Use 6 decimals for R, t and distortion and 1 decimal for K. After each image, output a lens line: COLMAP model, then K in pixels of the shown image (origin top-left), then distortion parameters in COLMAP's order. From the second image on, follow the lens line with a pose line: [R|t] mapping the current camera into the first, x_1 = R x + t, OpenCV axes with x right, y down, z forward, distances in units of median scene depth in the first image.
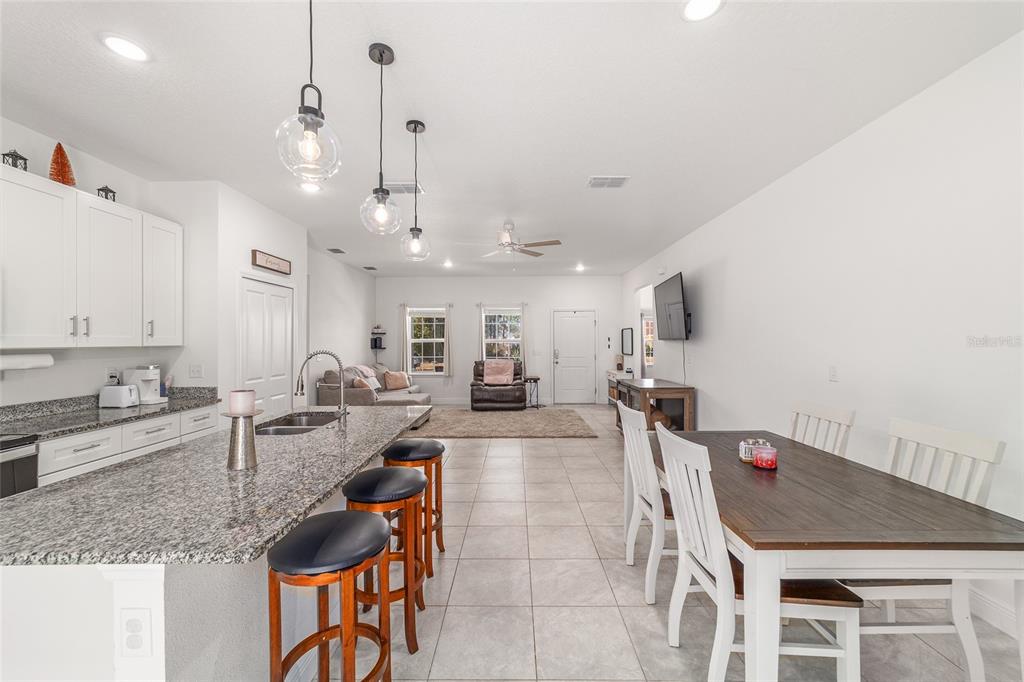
lens RADIAL K [[390.4, 0, 514.9], [0, 390.4, 340.7], [0, 0, 1]] dist [-0.008036, 0.000341]
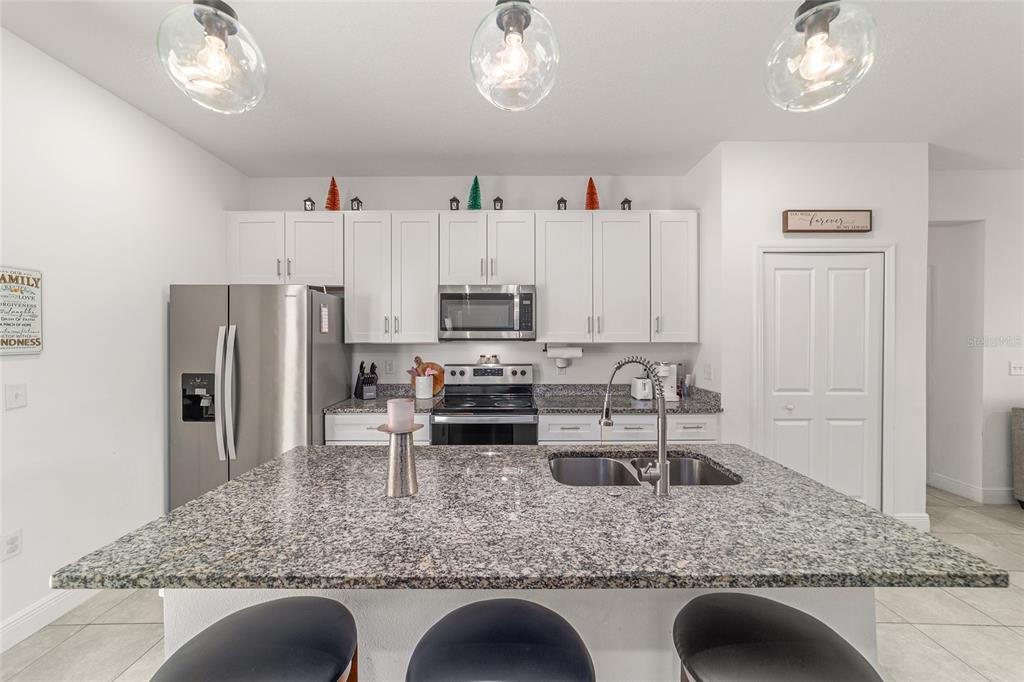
lens RADIAL K [[390.4, 0, 510.7], [0, 390.4, 336.9], [0, 0, 1]] dist [-0.008036, 0.000341]
pose [[-0.002360, 0.003116, -0.999992, 0.066432], [0.000956, 0.999995, 0.003113, -0.003721], [0.999997, -0.000949, -0.002363, 0.640563]]
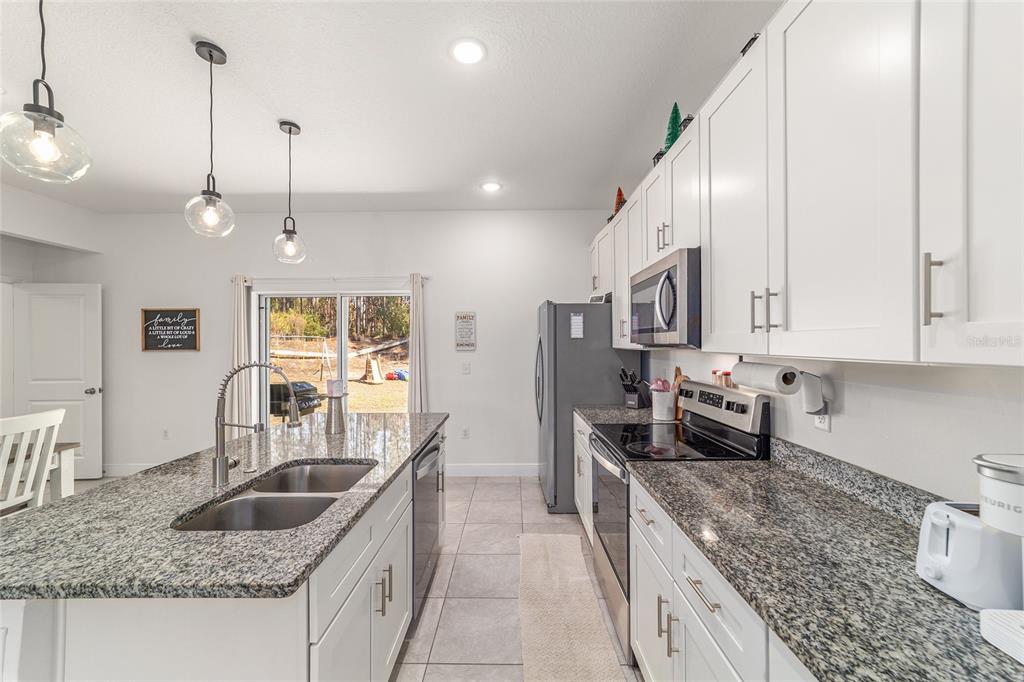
lens RADIAL K [[390.4, 0, 508.8], [0, 390.4, 343.2], [0, 0, 1]] dist [-0.008036, 0.000341]
pose [[-0.999981, 0.005807, 0.002069, -0.686629], [0.005801, 0.999979, -0.002972, 0.004528], [-0.002087, -0.002960, -0.999993, 1.252344]]
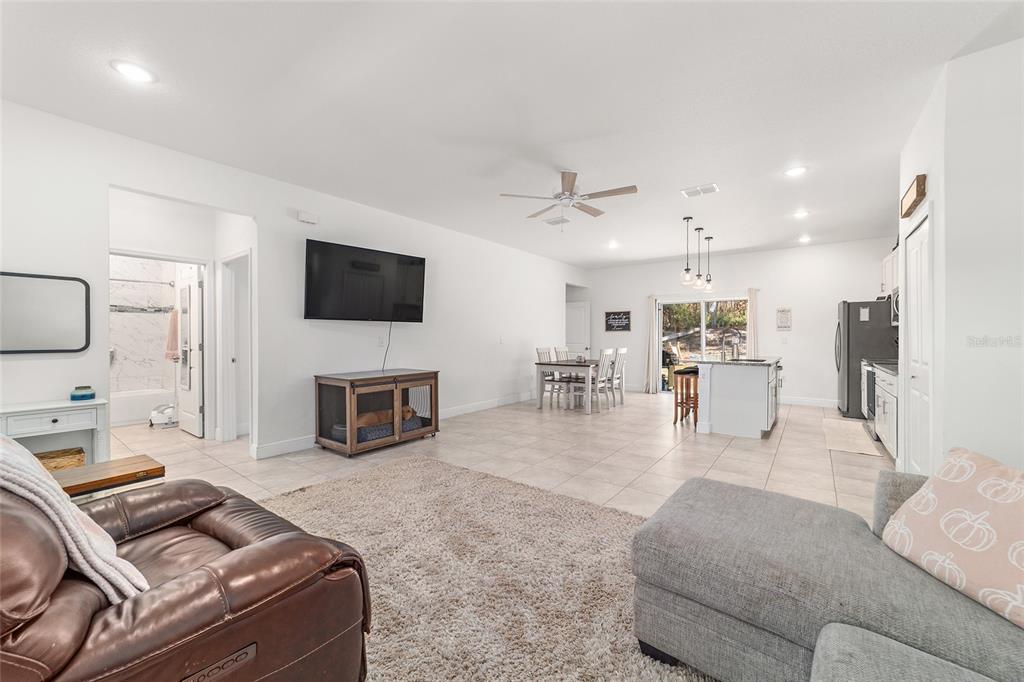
lens RADIAL K [[390.4, 0, 513.7], [0, 390.4, 336.5], [0, 0, 1]] dist [-0.008036, 0.000341]
pose [[-0.803427, 0.000565, 0.595403, -0.619912], [-0.002482, 0.999988, -0.004299, 0.076987], [-0.595398, -0.004932, -0.803416, 2.745193]]
